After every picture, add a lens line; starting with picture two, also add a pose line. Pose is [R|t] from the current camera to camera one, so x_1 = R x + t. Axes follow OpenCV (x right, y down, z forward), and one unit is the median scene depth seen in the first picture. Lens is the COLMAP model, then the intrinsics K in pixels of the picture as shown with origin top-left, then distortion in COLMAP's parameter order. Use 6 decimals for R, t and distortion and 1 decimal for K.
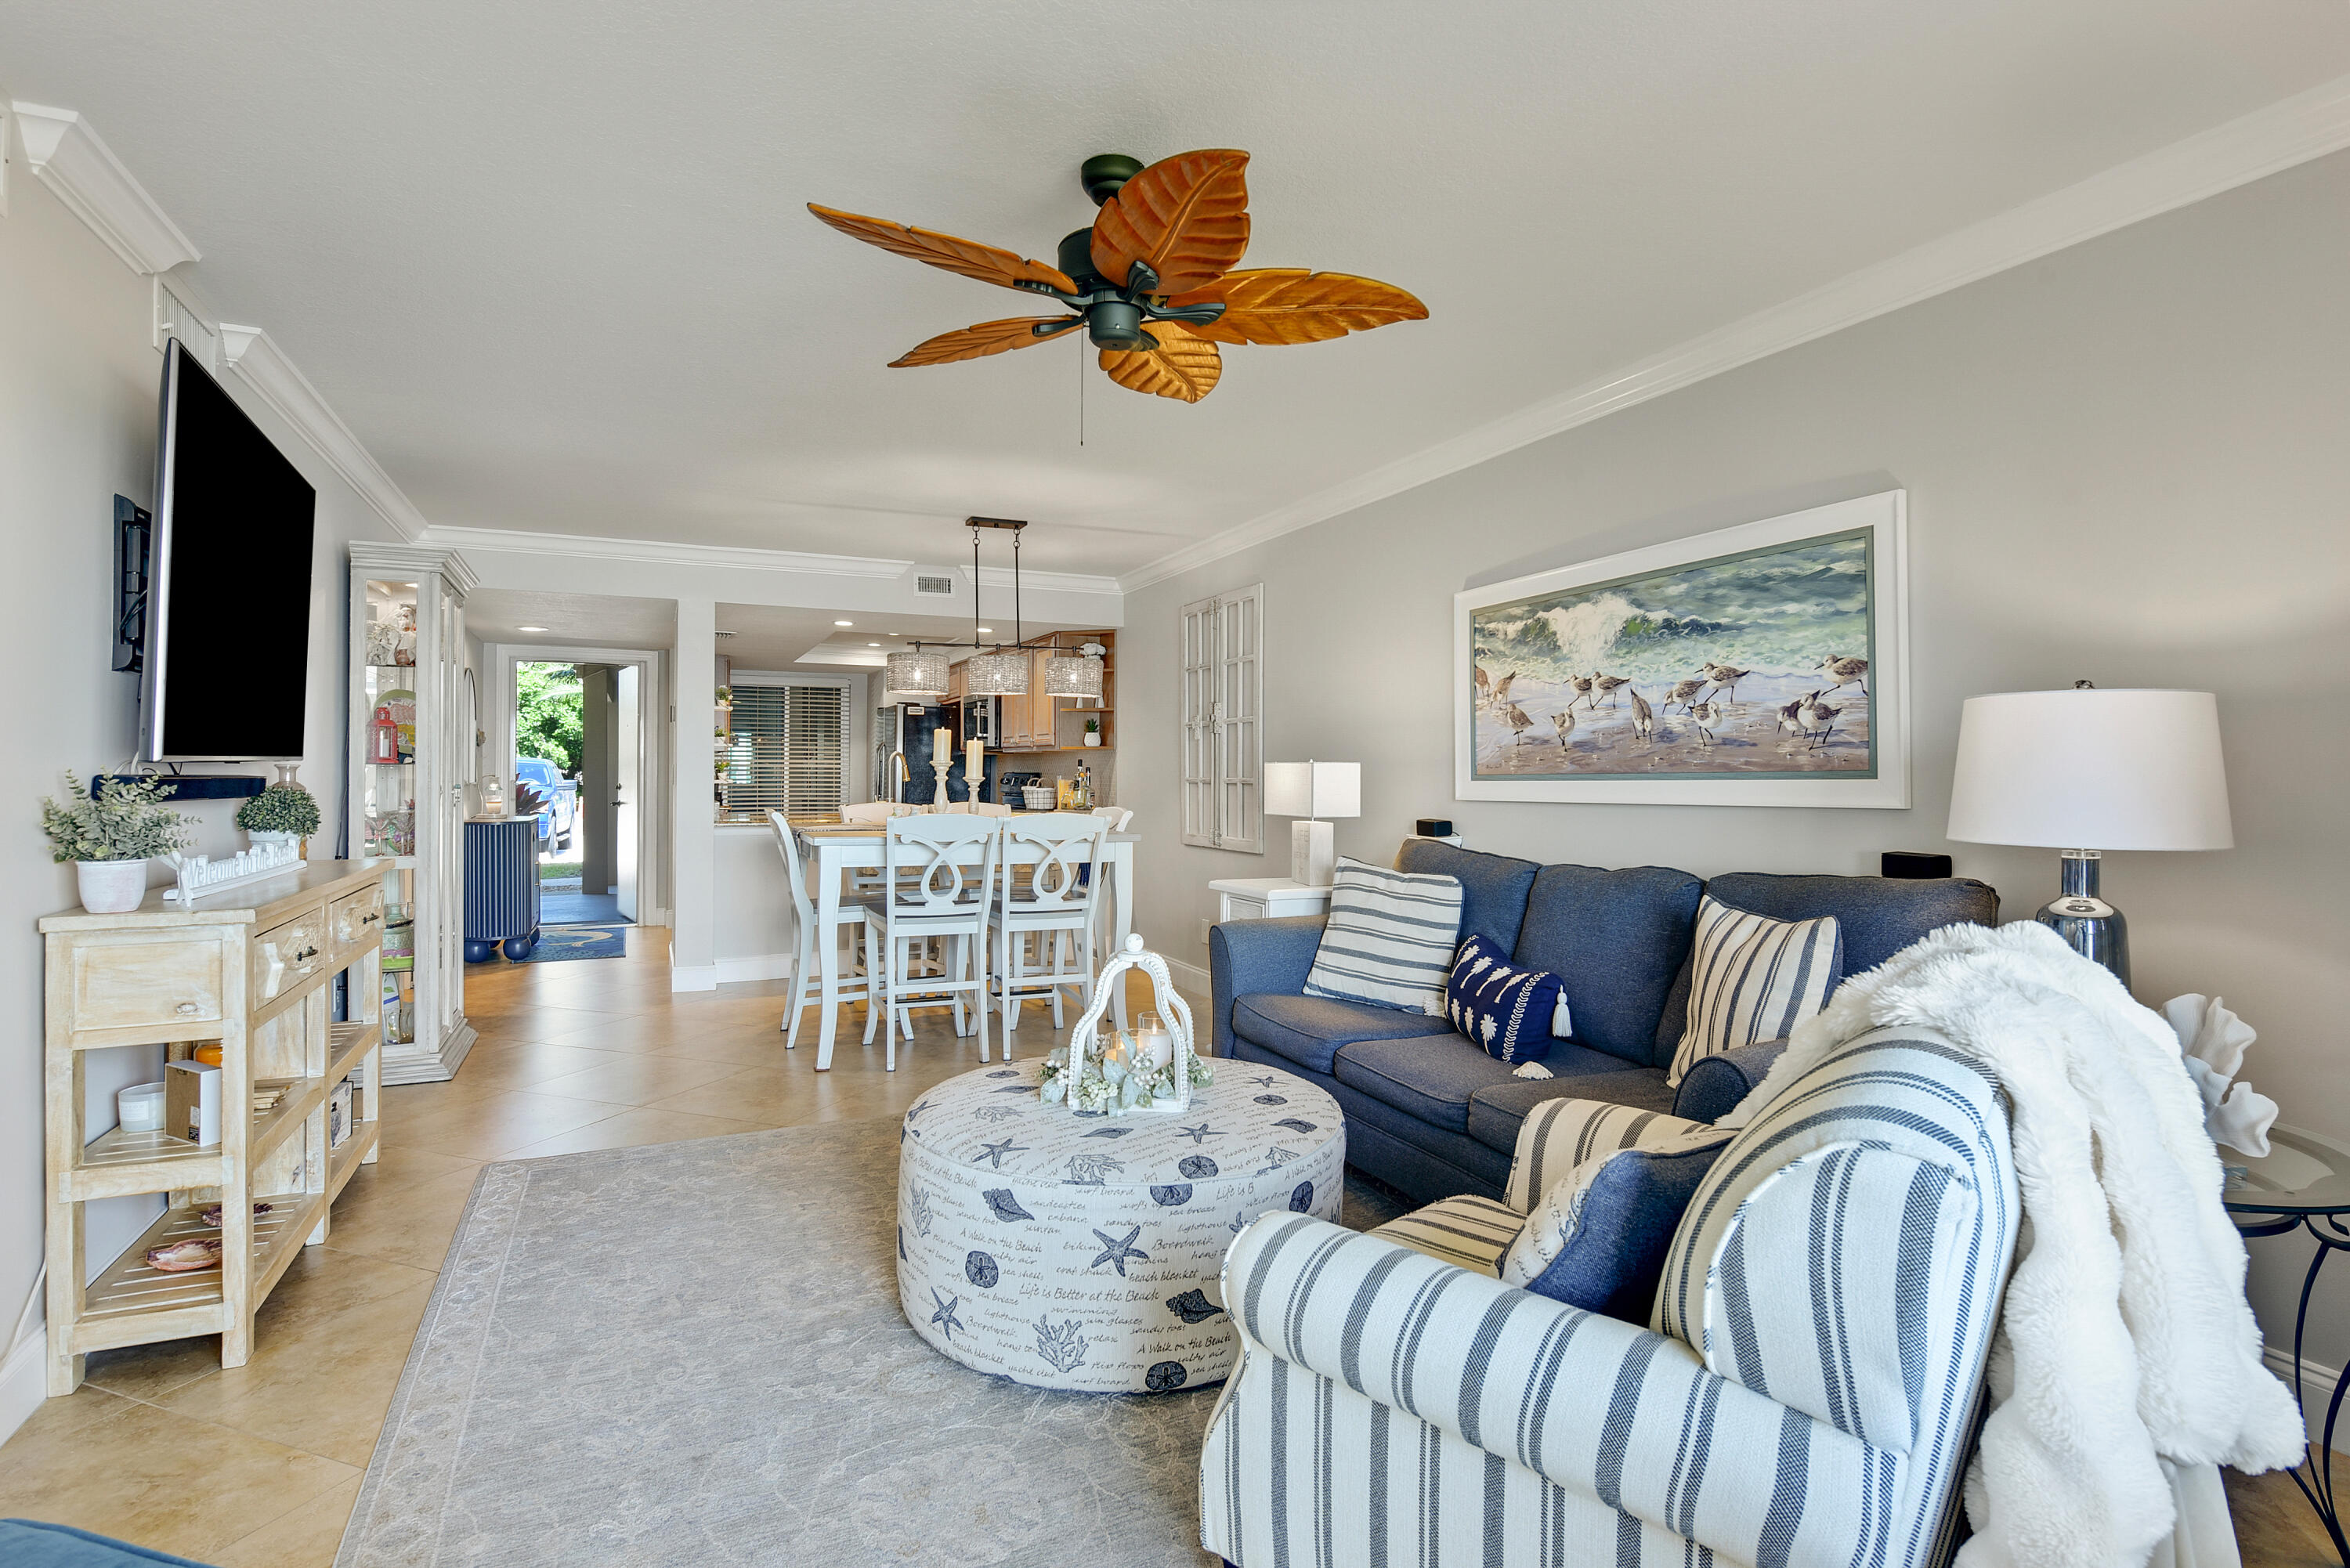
lens RADIAL K [[1211.9, 0, 1211.7], [0, 1211.9, 751.0], [0, 0, 1]] dist [0.001137, -0.000165]
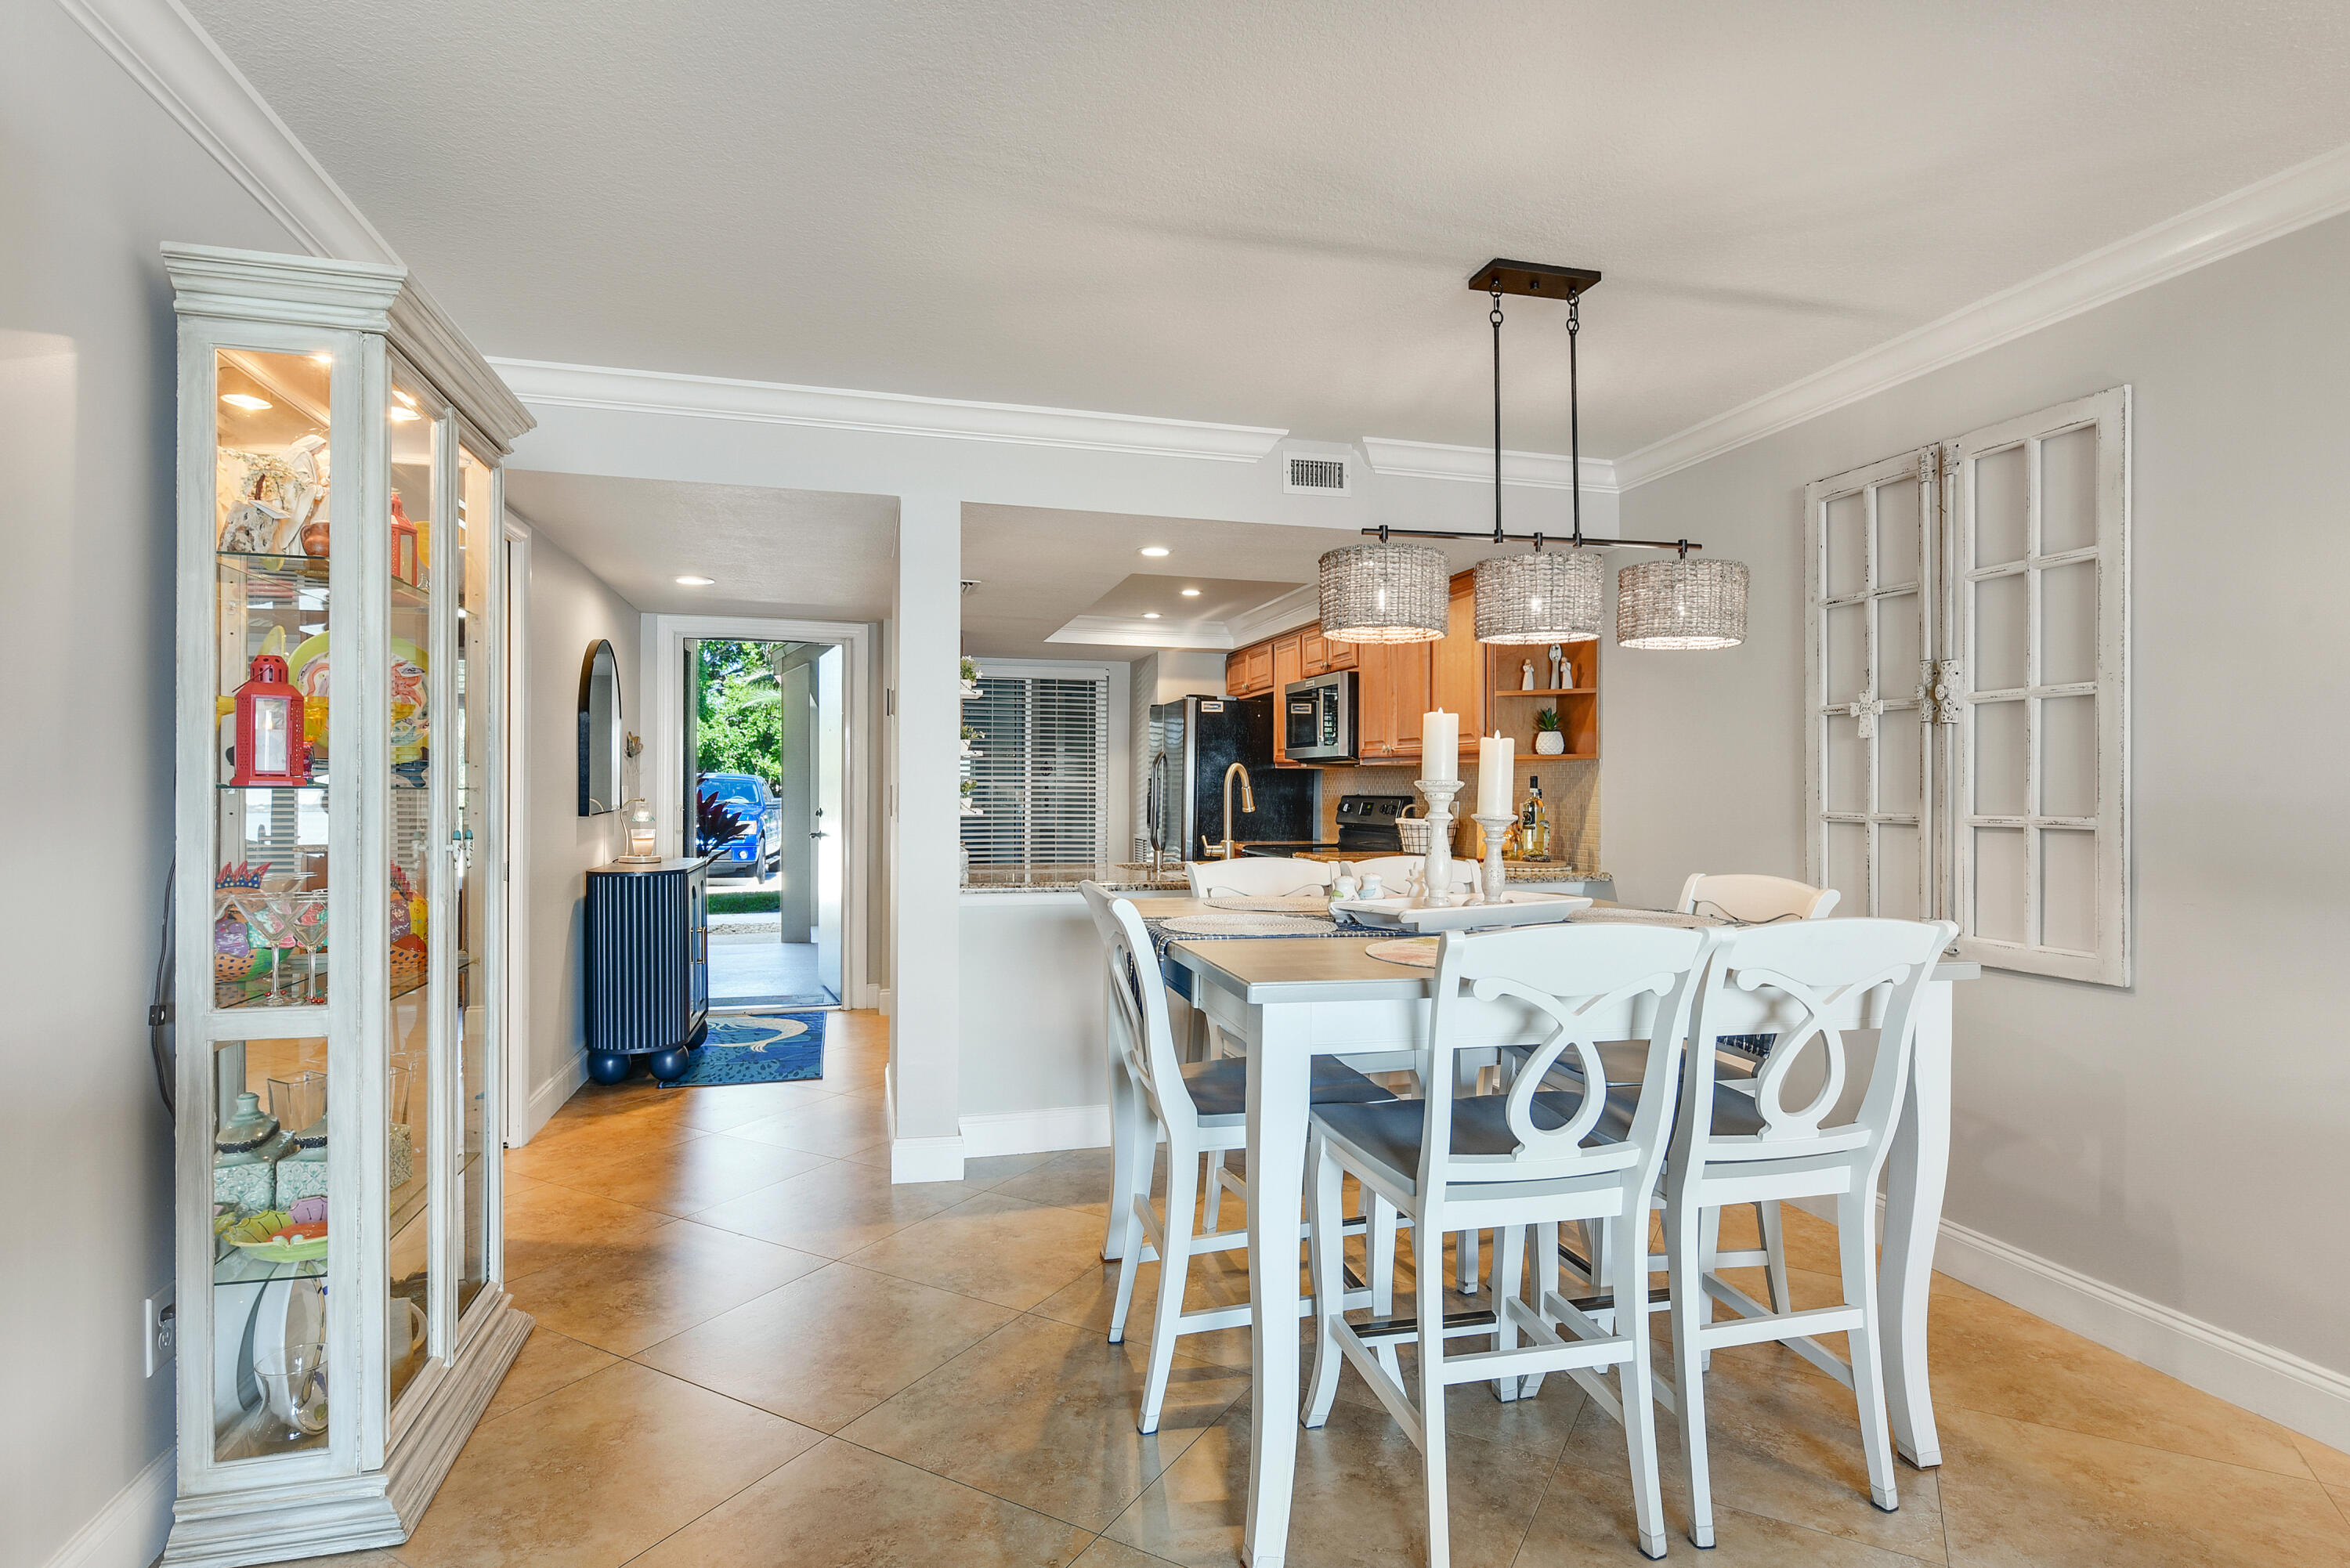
lens RADIAL K [[1203.2, 0, 1178.5], [0, 1203.2, 783.3], [0, 0, 1]] dist [0.000303, -0.000314]
pose [[0.984535, 0.001936, -0.175176, -0.187152], [0.000361, 0.999914, 0.013083, 0.002776], [0.175186, -0.012944, 0.984450, 0.408650]]
